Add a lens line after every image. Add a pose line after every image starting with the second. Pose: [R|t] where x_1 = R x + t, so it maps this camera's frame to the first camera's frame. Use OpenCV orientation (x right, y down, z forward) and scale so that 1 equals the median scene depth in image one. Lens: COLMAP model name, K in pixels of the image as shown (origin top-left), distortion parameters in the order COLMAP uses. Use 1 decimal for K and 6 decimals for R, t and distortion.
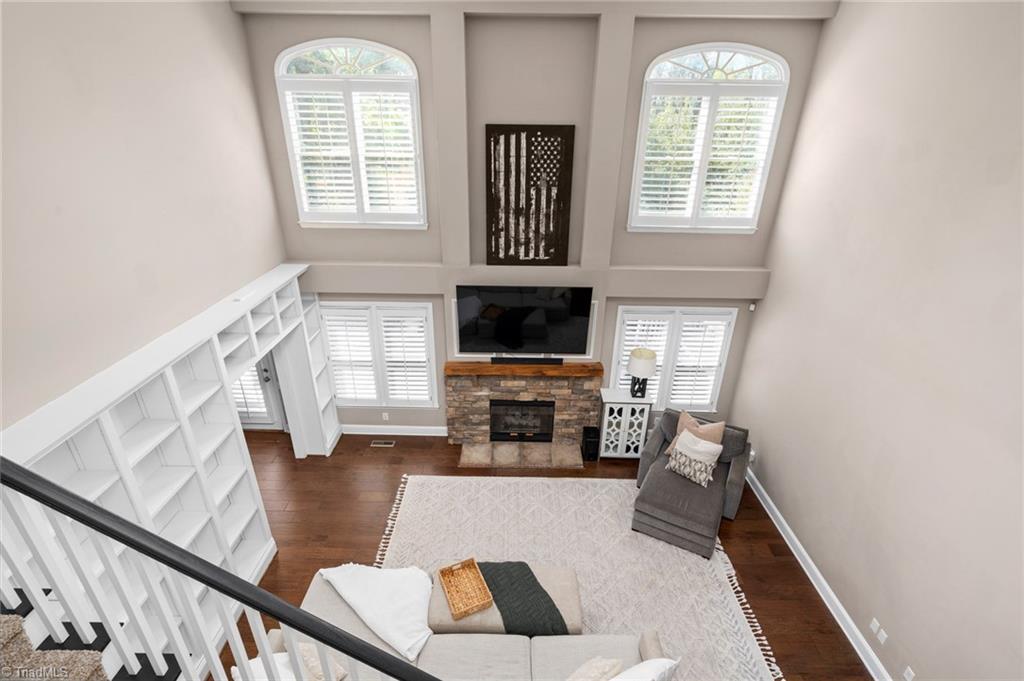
lens RADIAL K [[461.7, 0, 510.6], [0, 461.7, 340.4], [0, 0, 1]] dist [-0.004230, 0.001354]
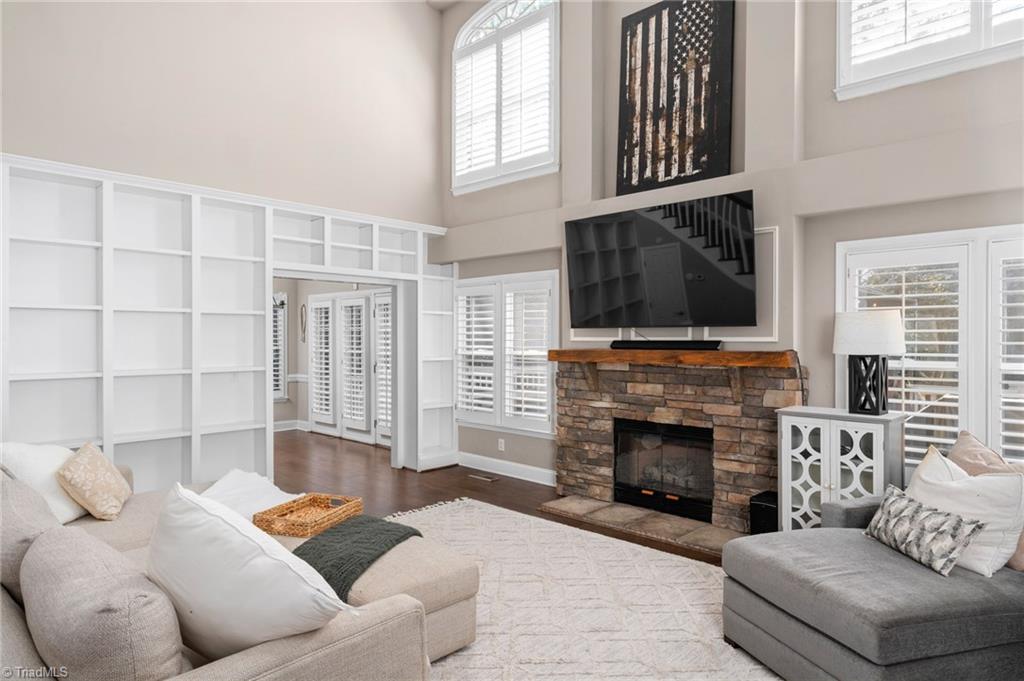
lens RADIAL K [[609.0, 0, 509.9], [0, 609.0, 336.5], [0, 0, 1]] dist [0.016912, -0.004506]
pose [[0.729066, -0.009400, -0.684378, 0.471662], [-0.275190, 0.911499, -0.305679, 0.361309], [0.626684, 0.411194, 0.661957, 0.381888]]
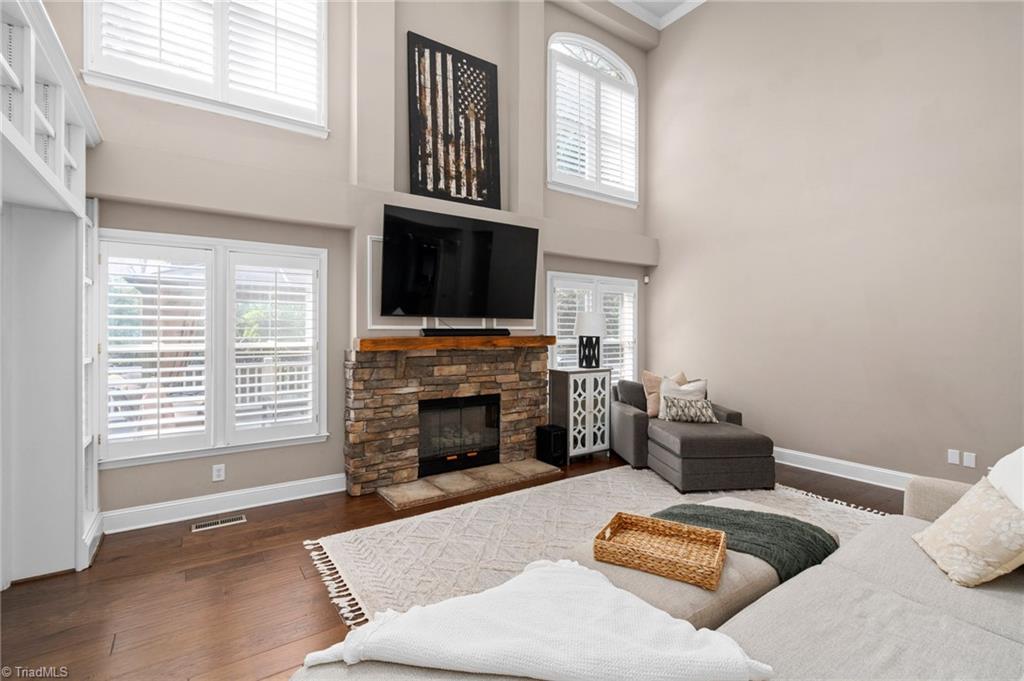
lens RADIAL K [[461.7, 0, 503.8], [0, 461.7, 332.9], [0, 0, 1]] dist [-0.004230, 0.001354]
pose [[0.819107, -0.009106, 0.573568, -0.369322], [0.241868, 0.912133, -0.330929, 0.329439], [-0.520157, 0.409794, 0.749337, 0.462262]]
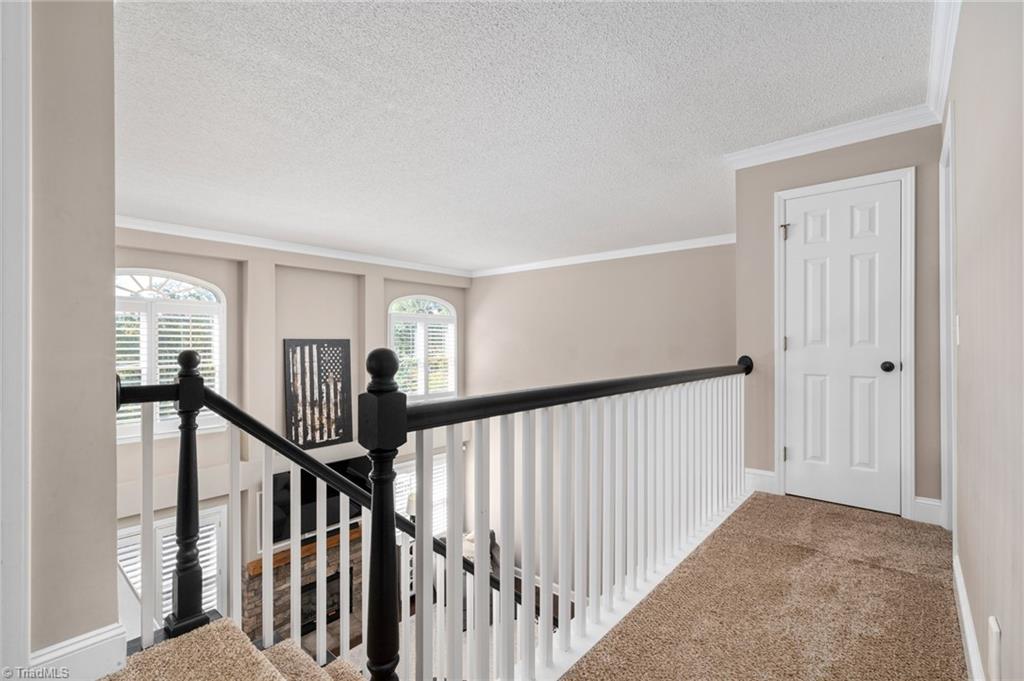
lens RADIAL K [[461.7, 0, 505.6], [0, 461.7, 342.5], [0, 0, 1]] dist [-0.004230, 0.001354]
pose [[0.650021, -0.012442, 0.759814, -0.567141], [0.320684, 0.910966, -0.259428, 0.052911], [-0.688937, 0.412294, 0.596137, -0.143905]]
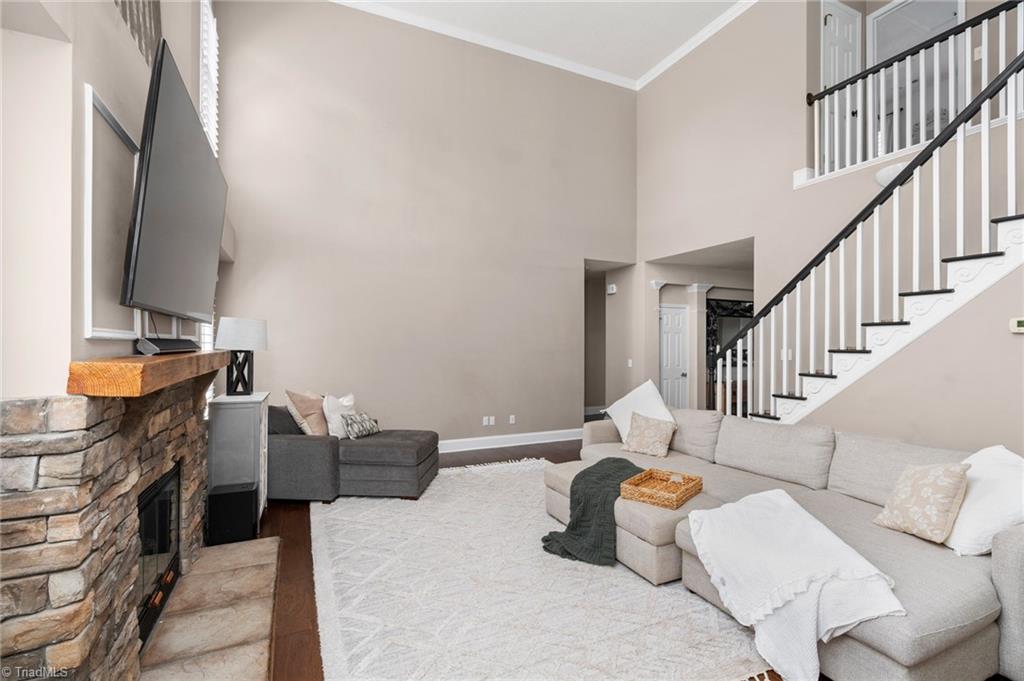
lens RADIAL K [[461.7, 0, 510.3], [0, 461.7, 344.3], [0, 0, 1]] dist [-0.004230, 0.001354]
pose [[-0.434688, -0.003345, 0.900575, -0.470597], [0.368275, 0.911899, 0.181146, 0.085057], [-0.821839, 0.410401, -0.395160, 1.008097]]
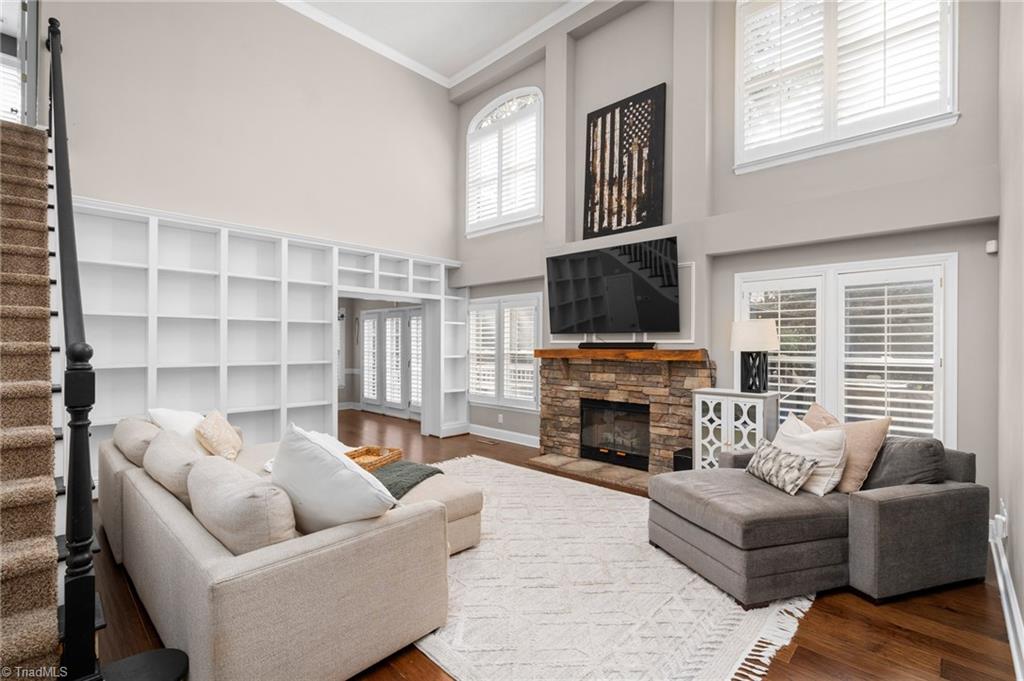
lens RADIAL K [[461.7, 0, 509.4], [0, 461.7, 342.6], [0, 0, 1]] dist [-0.004230, 0.001354]
pose [[0.729007, -0.008703, -0.684451, 0.514880], [-0.278827, 0.909427, -0.308542, 0.385689], [0.625143, 0.415773, 0.660552, 0.352020]]
